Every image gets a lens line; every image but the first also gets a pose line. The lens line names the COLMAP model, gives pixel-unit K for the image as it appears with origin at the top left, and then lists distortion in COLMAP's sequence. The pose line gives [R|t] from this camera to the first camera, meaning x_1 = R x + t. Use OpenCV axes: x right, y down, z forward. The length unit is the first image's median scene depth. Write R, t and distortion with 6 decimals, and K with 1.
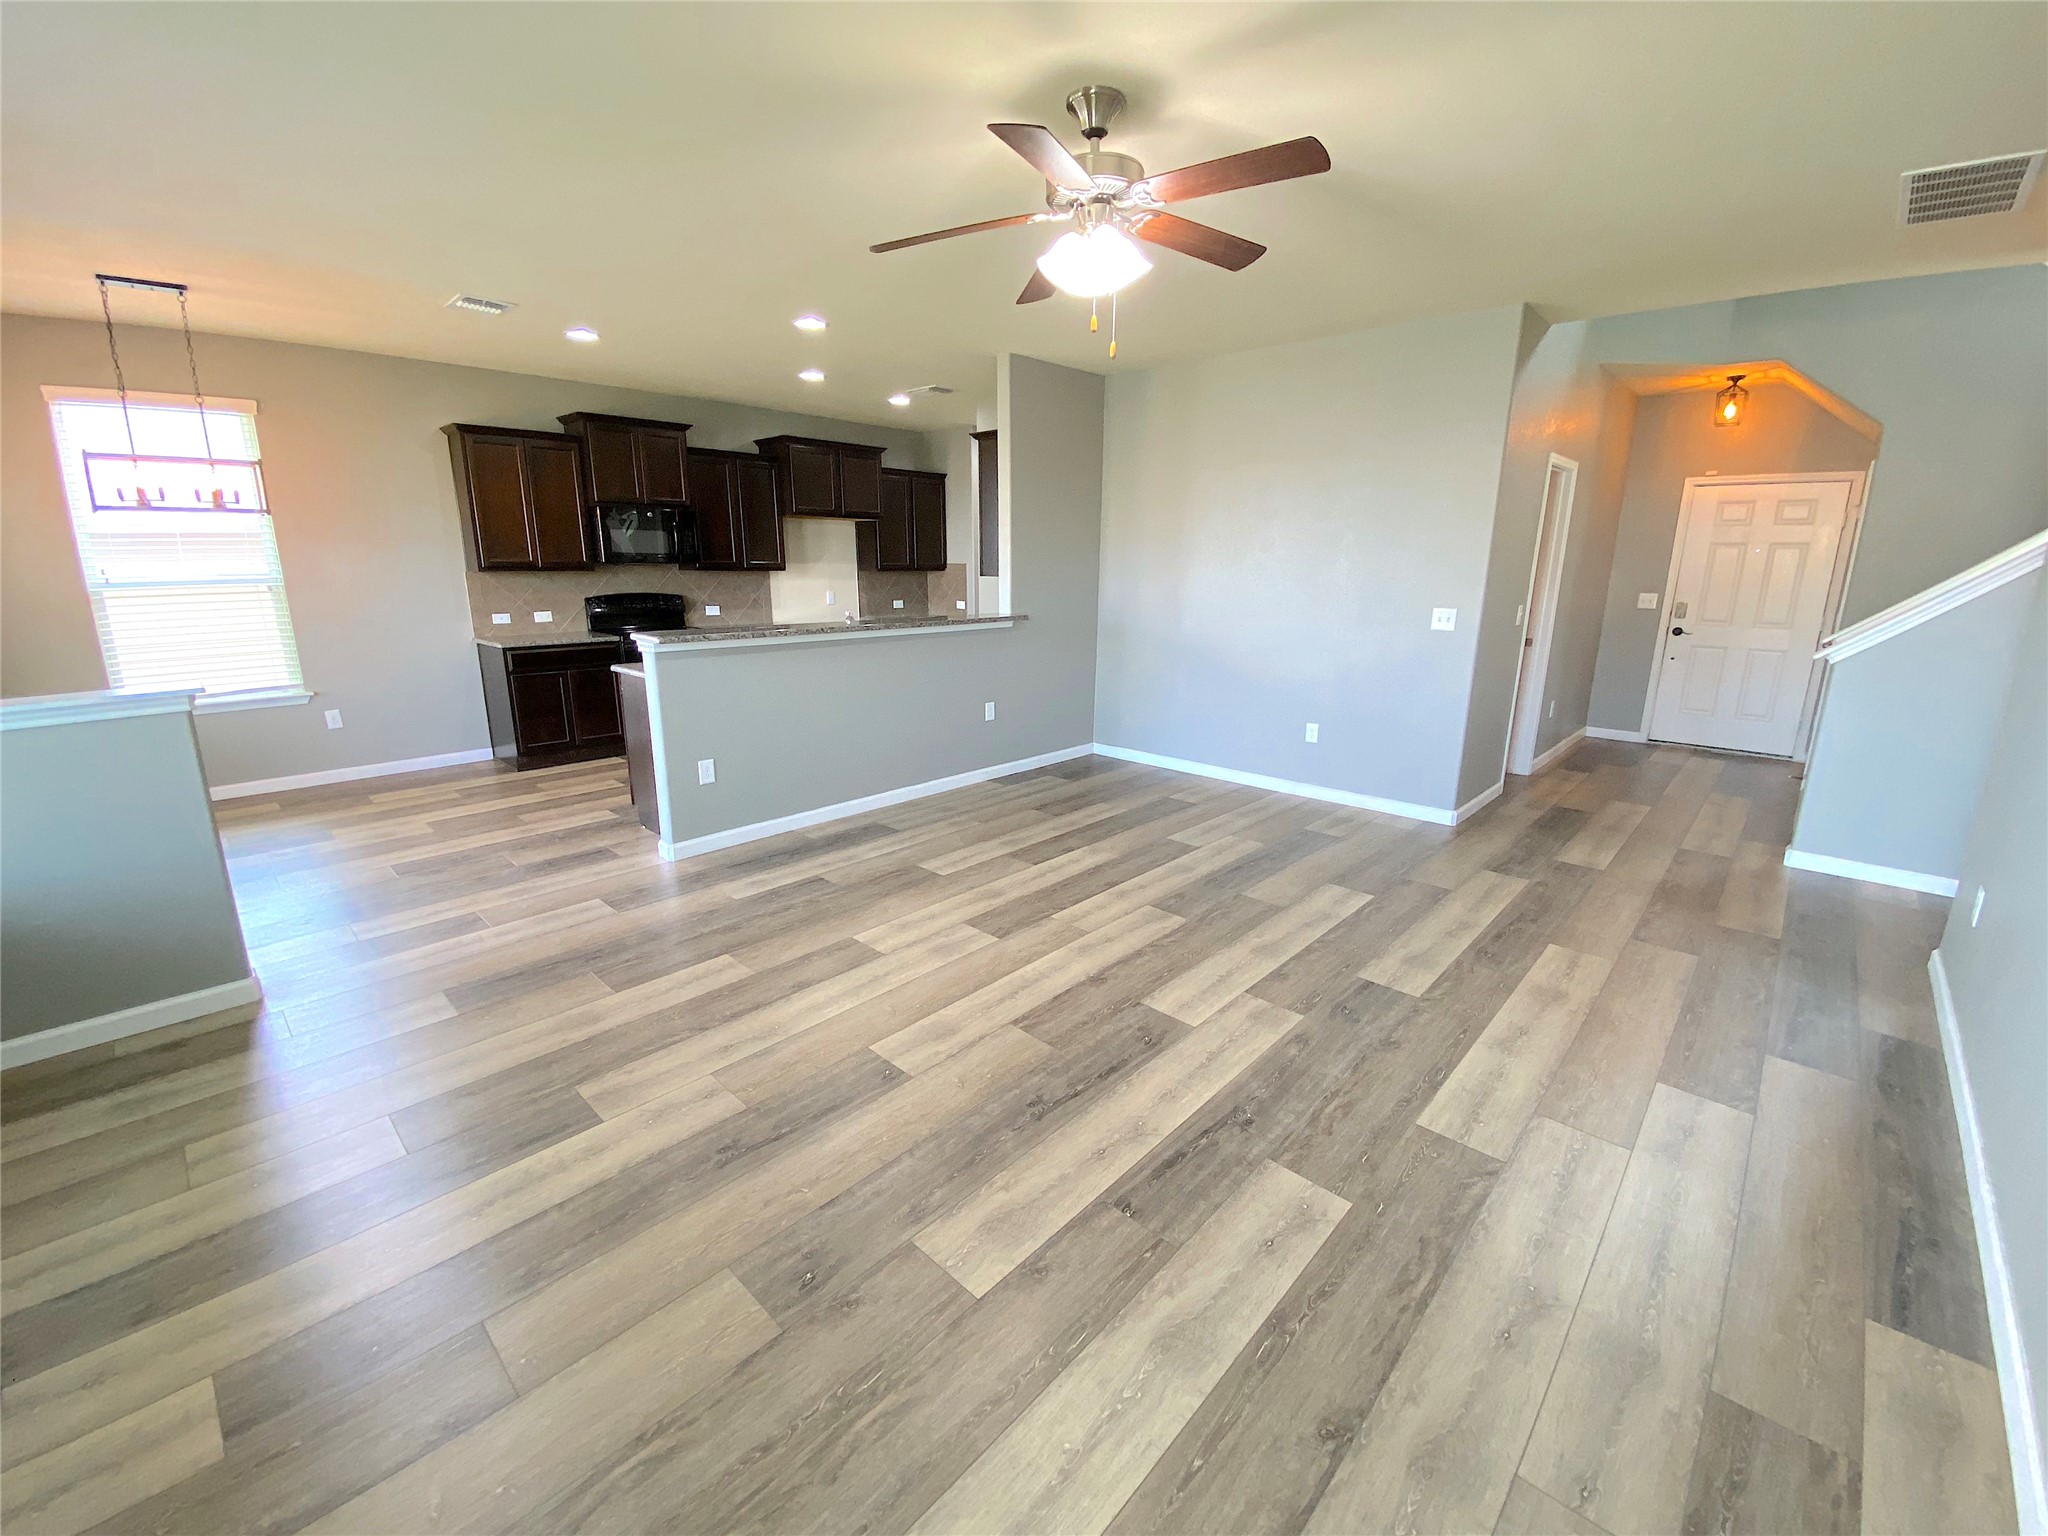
lens RADIAL K [[834.6, 0, 1027.2], [0, 834.6, 762.1], [0, 0, 1]] dist [0.014535, -0.016852]
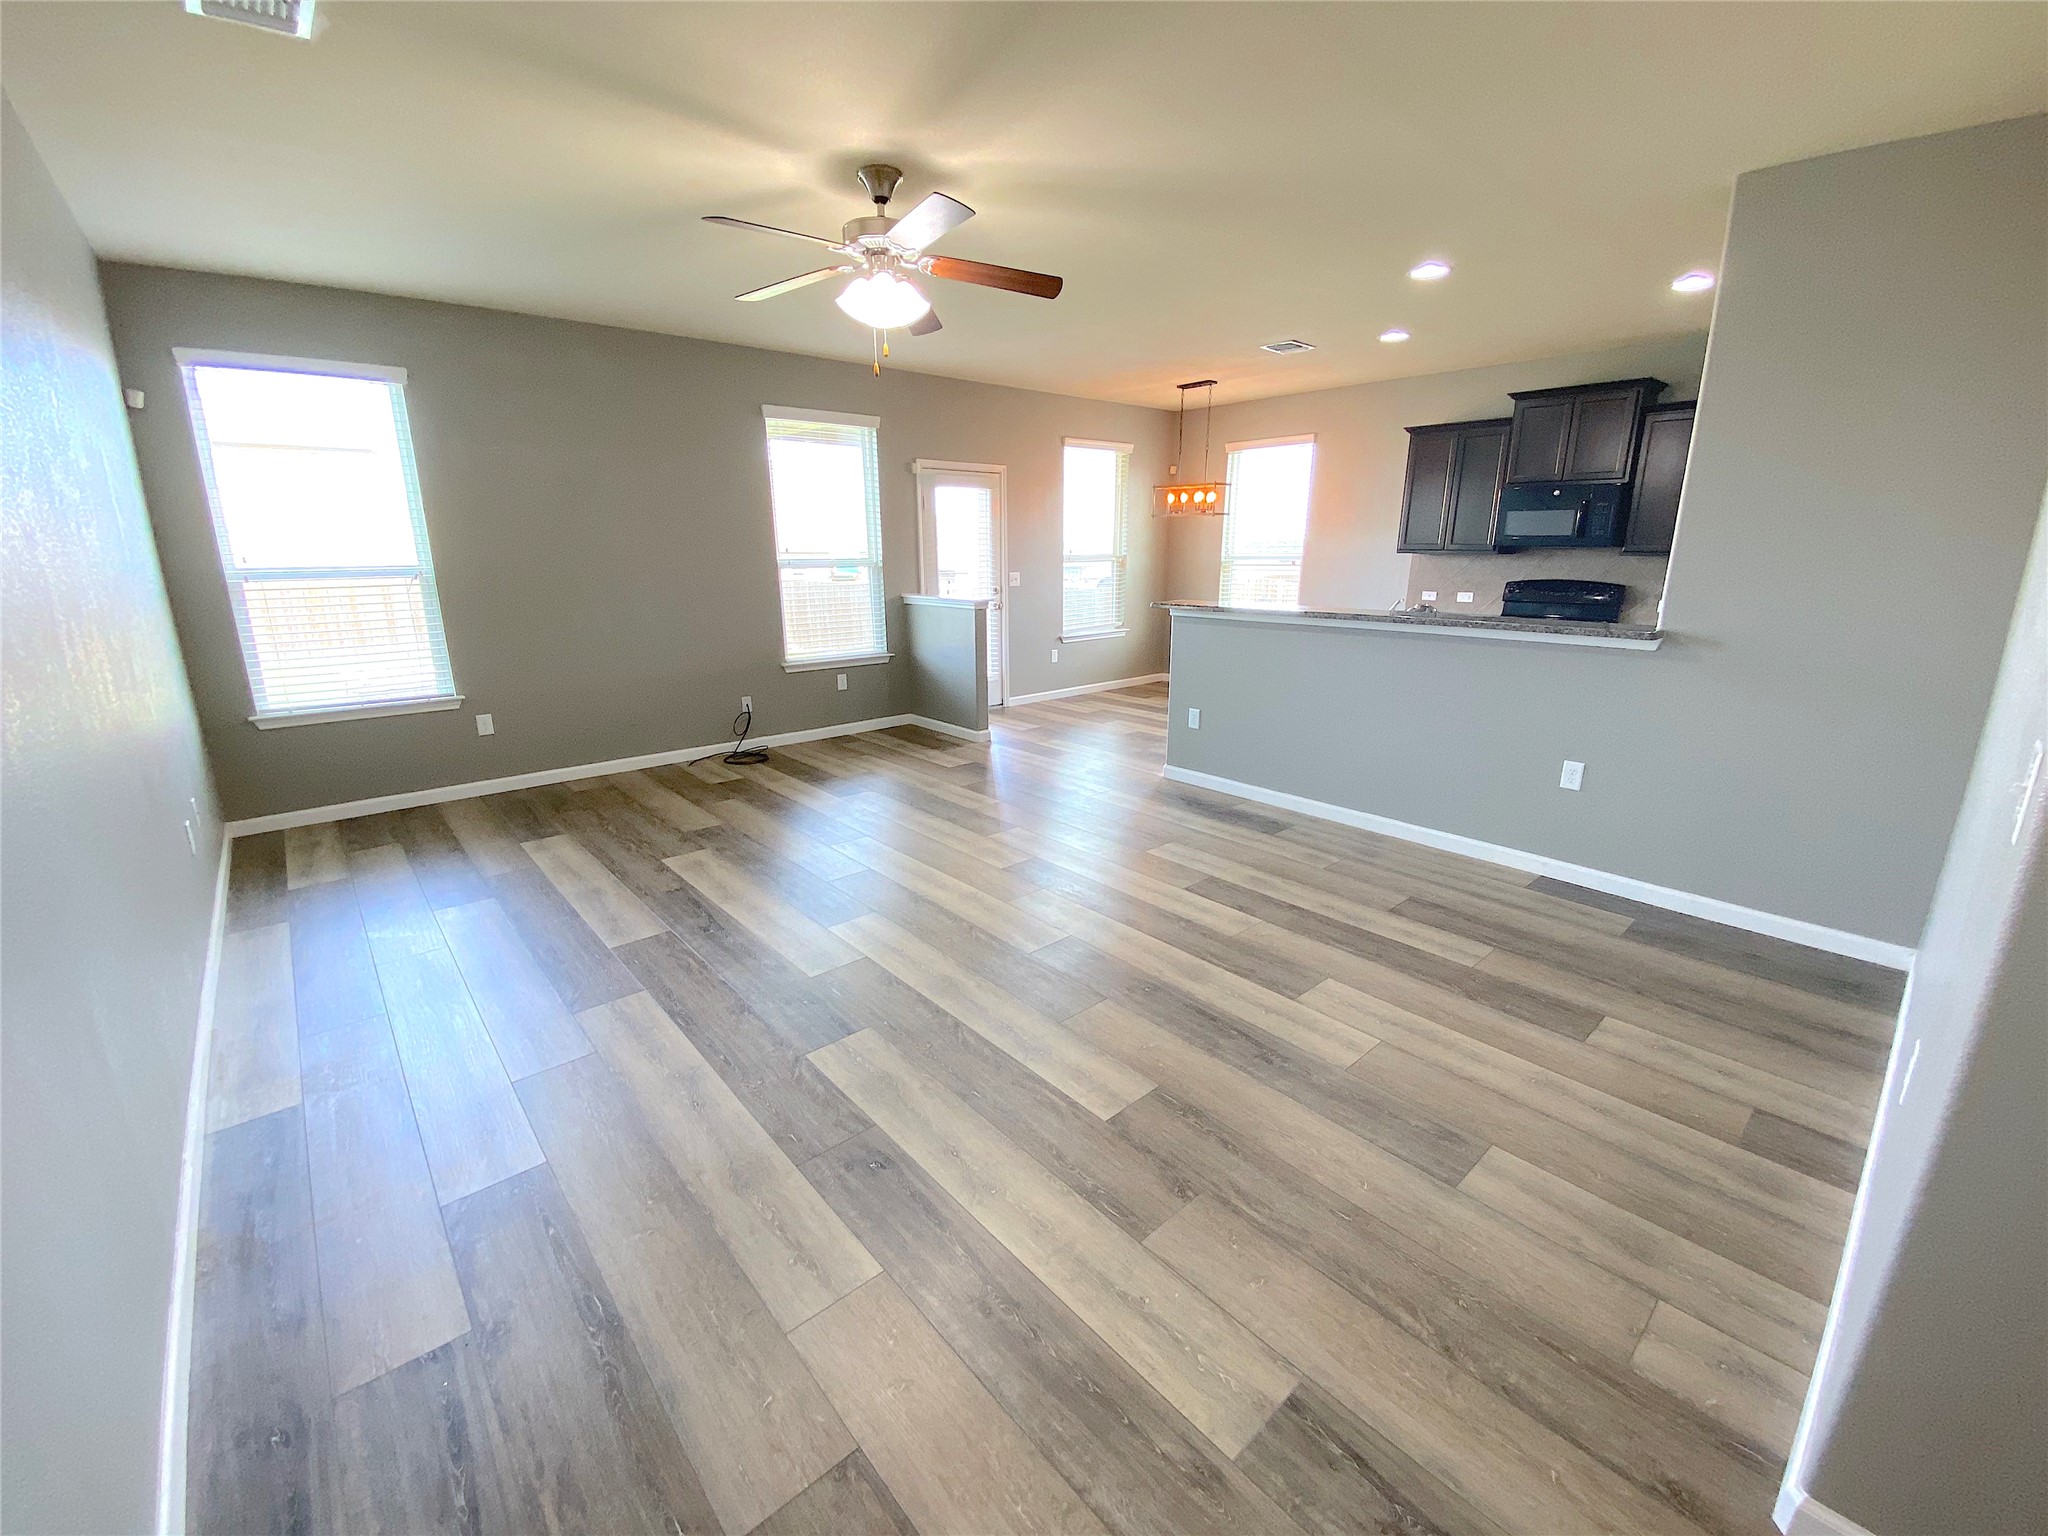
lens RADIAL K [[834.6, 0, 1008.3], [0, 834.6, 763.8], [0, 0, 1]] dist [0.014535, -0.016852]
pose [[-0.109831, 0.250492, -0.961869, 0.841600], [-0.233245, 0.934205, 0.269921, -0.194047], [0.966195, 0.253997, -0.044179, 0.824335]]
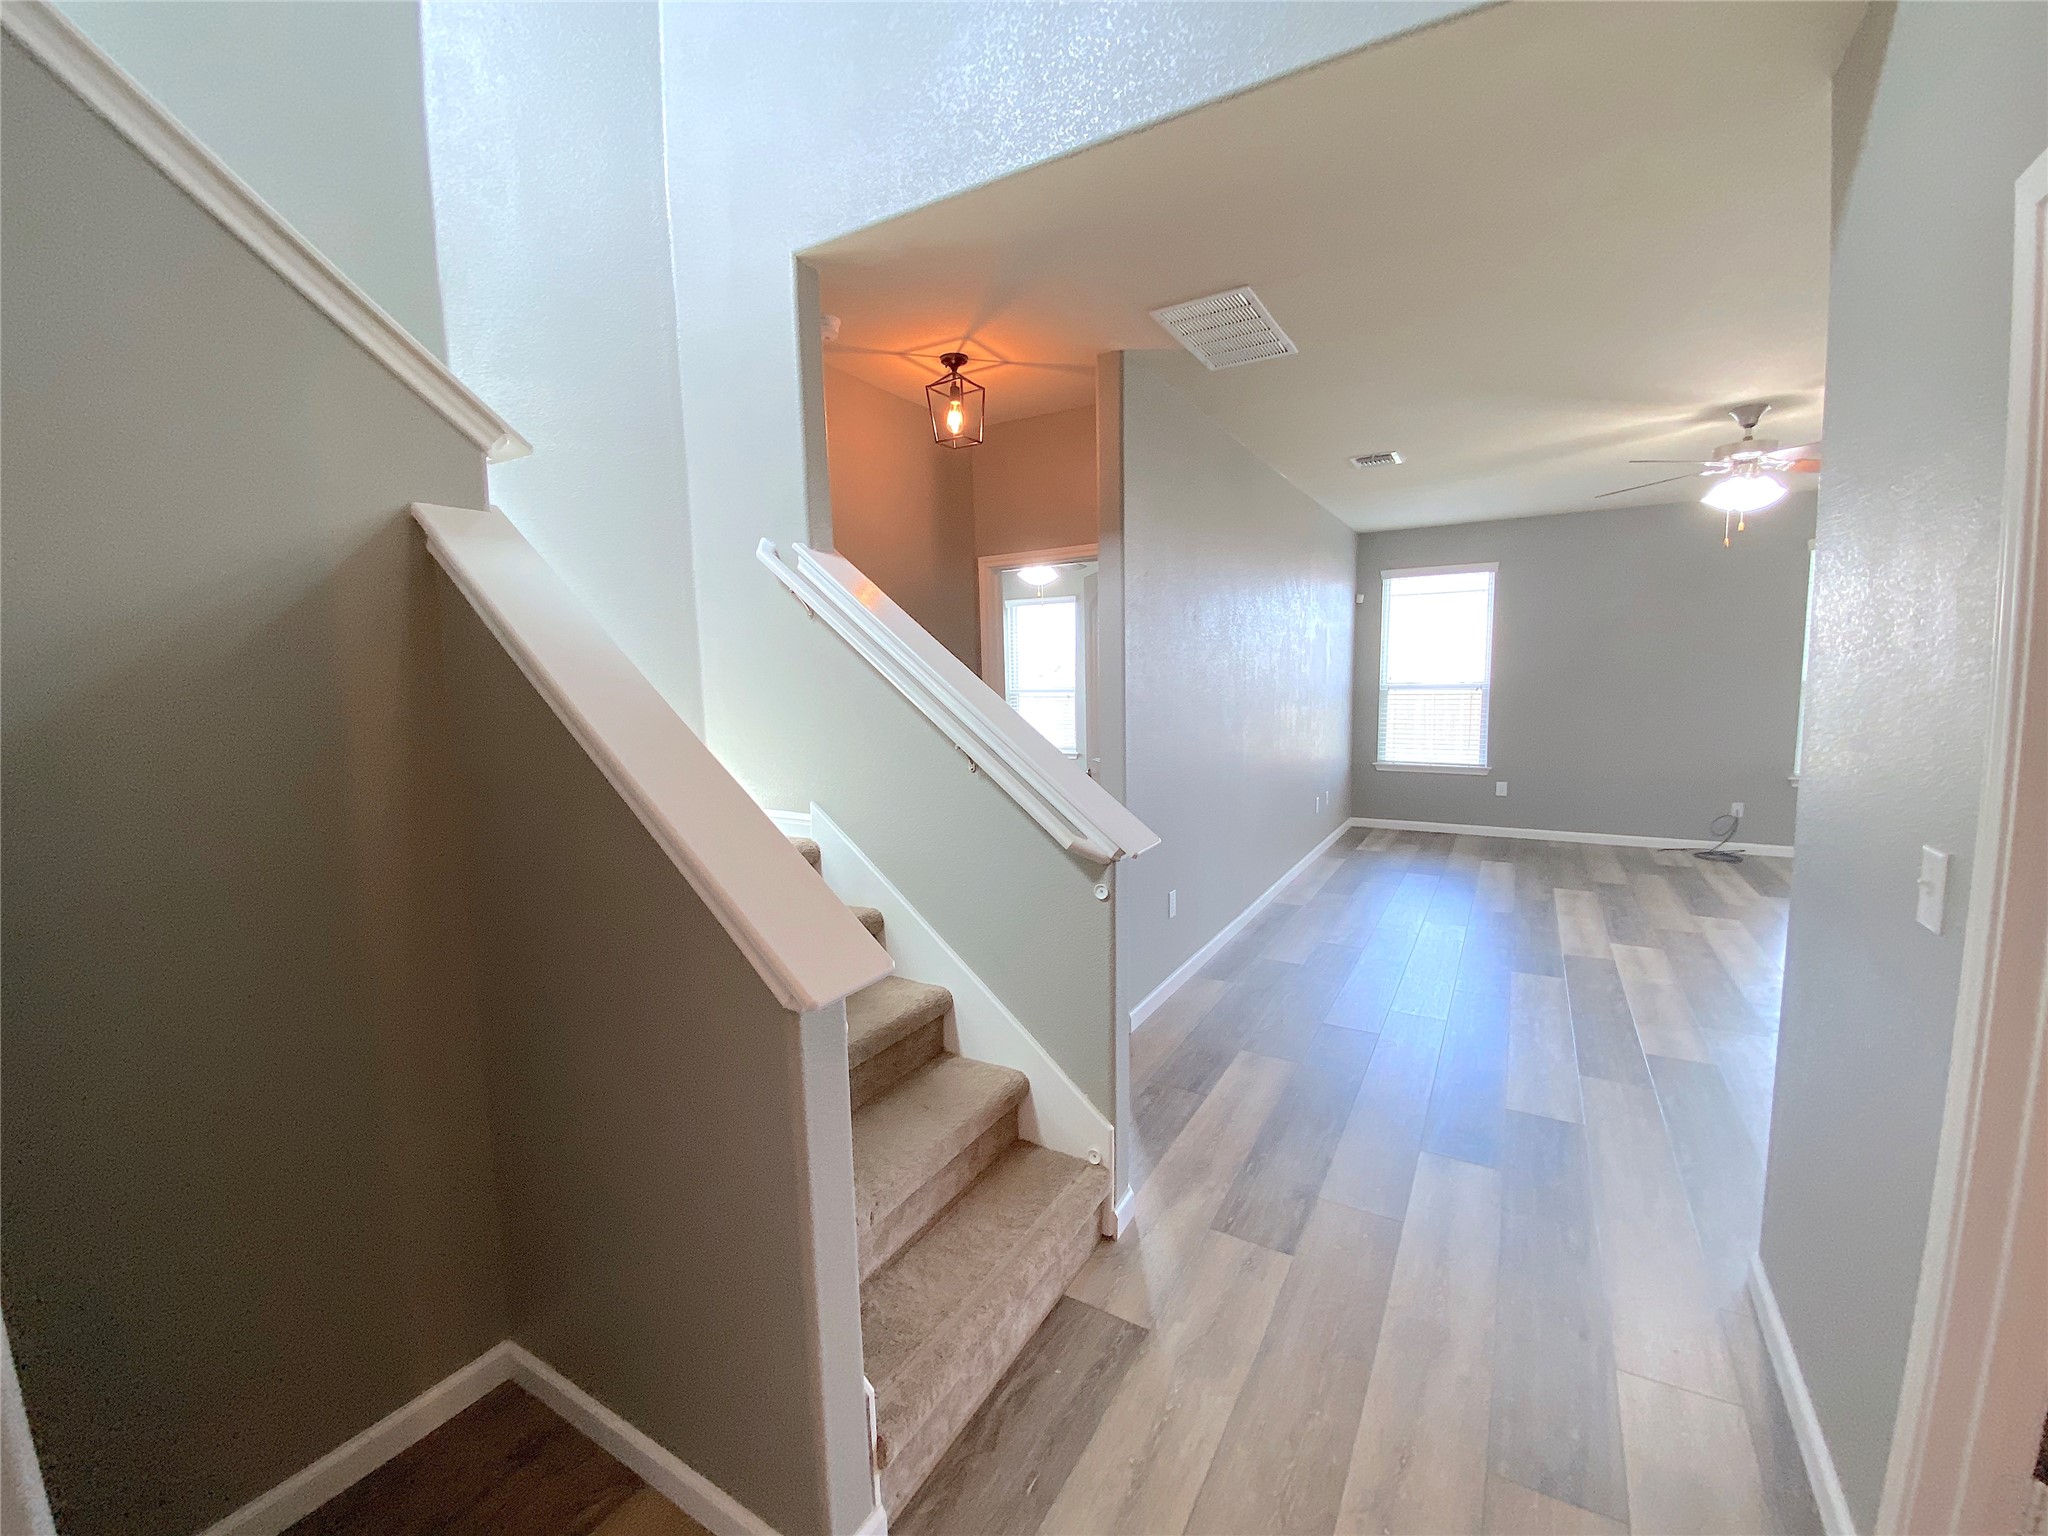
lens RADIAL K [[834.6, 0, 1040.2], [0, 834.6, 772.3], [0, 0, 1]] dist [0.014535, -0.016852]
pose [[-0.972242, 0.040700, -0.230412, 1.098136], [-0.041465, 0.939198, 0.340863, -0.342404], [0.230276, 0.340955, -0.911440, 1.406987]]
